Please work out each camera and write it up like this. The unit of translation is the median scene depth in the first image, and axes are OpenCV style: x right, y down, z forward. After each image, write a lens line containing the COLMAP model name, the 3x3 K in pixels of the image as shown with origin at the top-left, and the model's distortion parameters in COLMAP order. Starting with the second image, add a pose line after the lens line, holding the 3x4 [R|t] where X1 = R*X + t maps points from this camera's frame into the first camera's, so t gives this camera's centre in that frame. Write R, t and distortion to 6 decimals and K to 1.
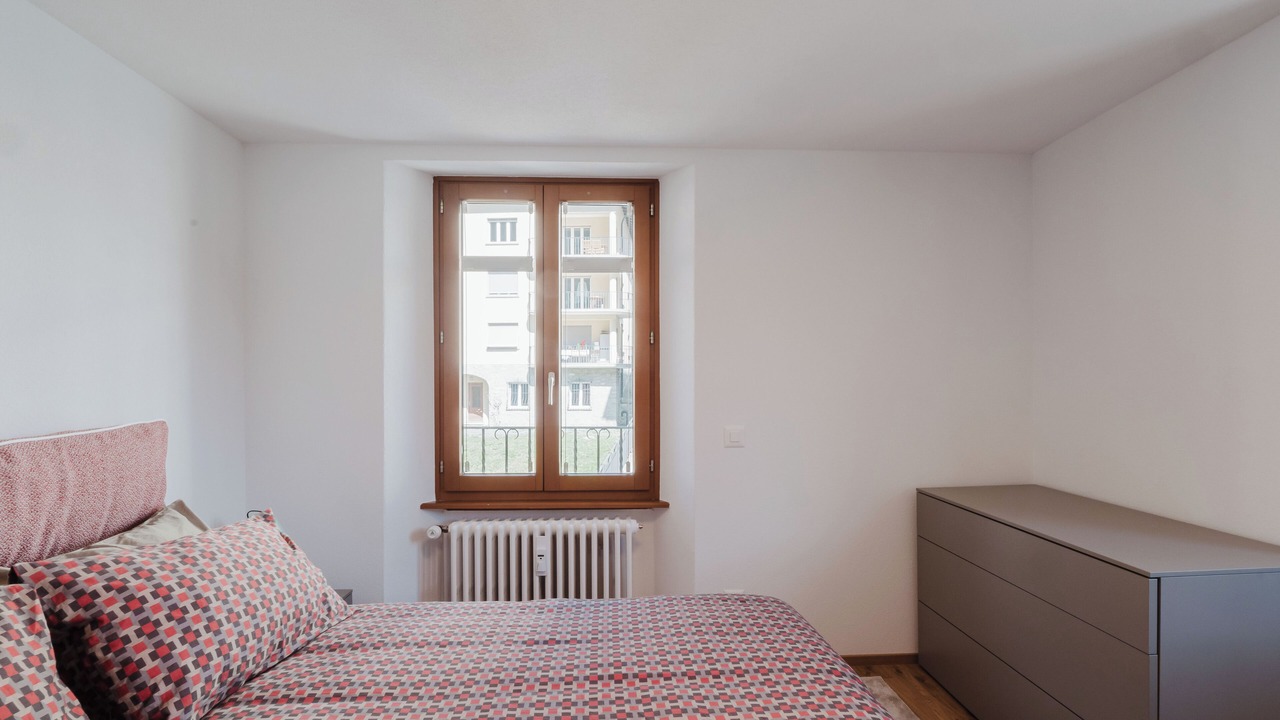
lens RADIAL K [[639.4, 0, 653.8], [0, 639.4, 380.8], [0, 0, 1]] dist [-0.006885, -0.001602]
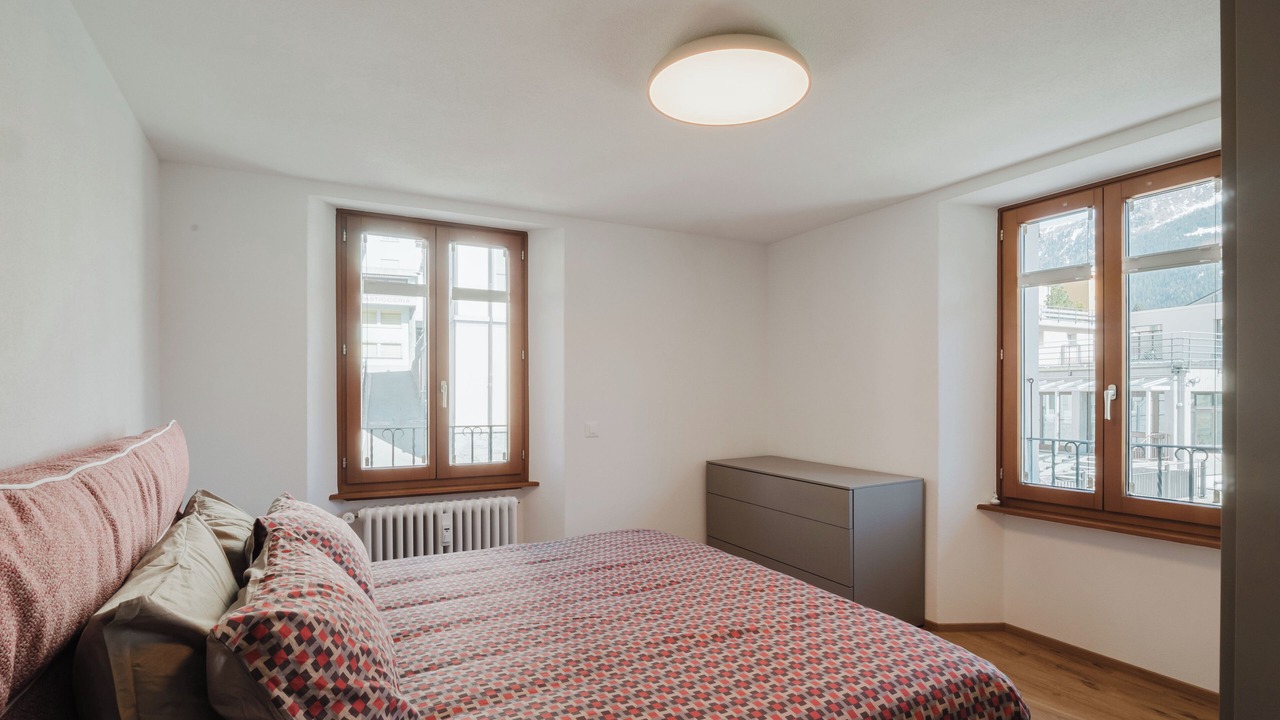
lens RADIAL K [[626.8, 0, 652.4], [0, 626.8, 394.9], [0, 0, 1]] dist [-0.005606, -0.008037]
pose [[0.896399, -0.001823, 0.443245, -0.337991], [-0.001949, 0.999966, 0.008055, 0.001863], [-0.443244, -0.008085, 0.896364, -0.252122]]
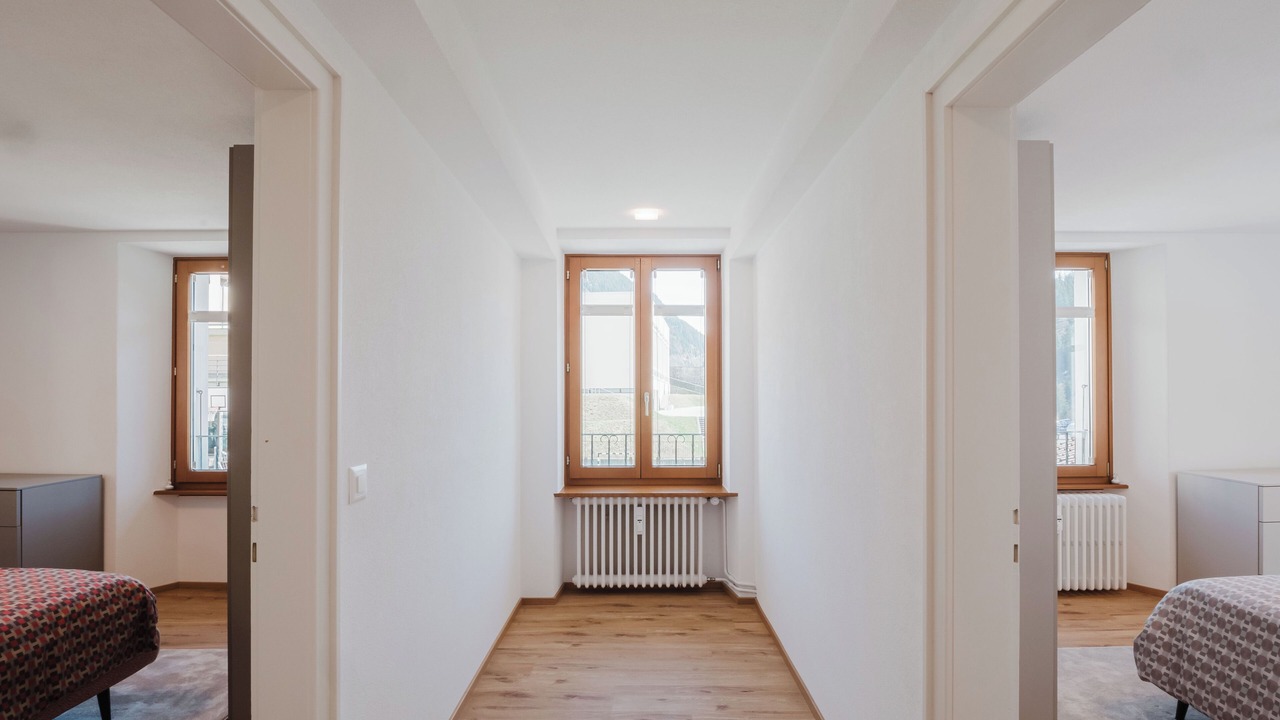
lens RADIAL K [[626.8, 0, 652.4], [0, 626.8, 394.9], [0, 0, 1]] dist [-0.005606, -0.008037]
pose [[0.024515, 0.010055, 0.999649, -0.679207], [-0.004671, 0.999940, -0.009944, 0.000347], [-0.999689, -0.004425, 0.024560, -0.650148]]
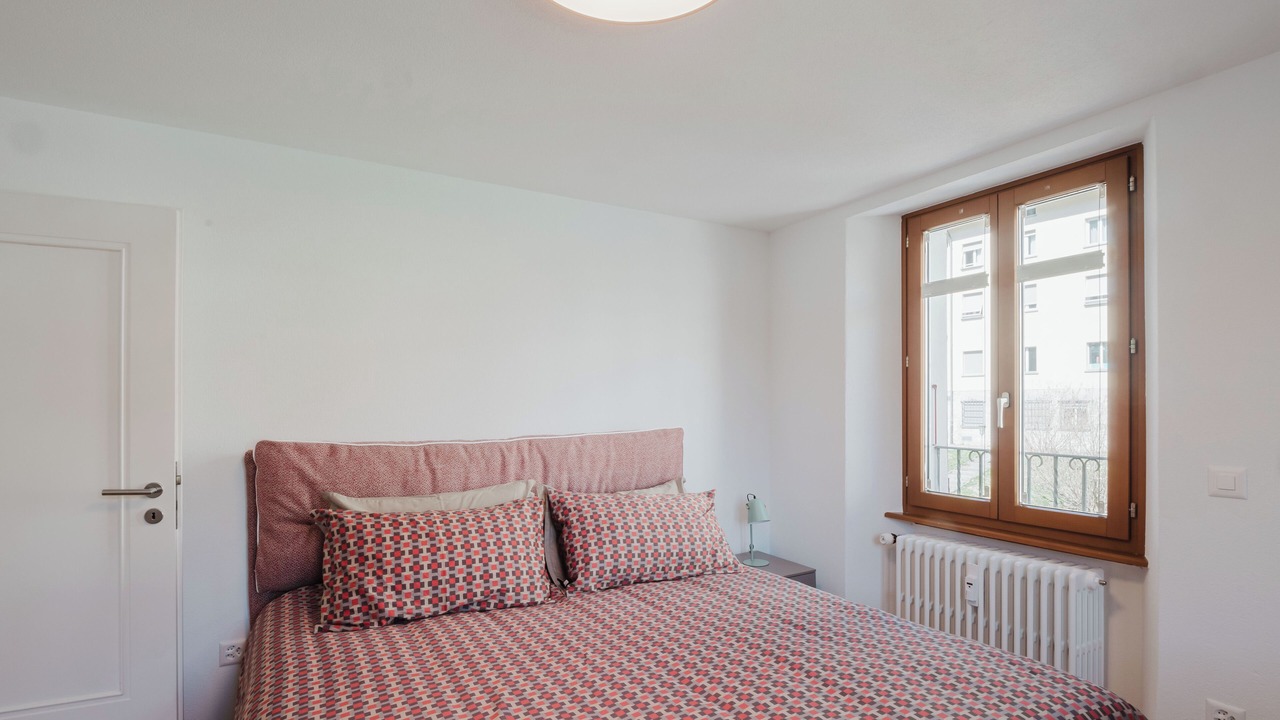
lens RADIAL K [[626.8, 0, 652.4], [0, 626.8, 394.9], [0, 0, 1]] dist [-0.005606, -0.008037]
pose [[0.461691, -0.013043, -0.886945, 0.416125], [0.004466, 0.999913, -0.012379, -0.001508], [0.887030, 0.001754, 0.461709, 0.129306]]
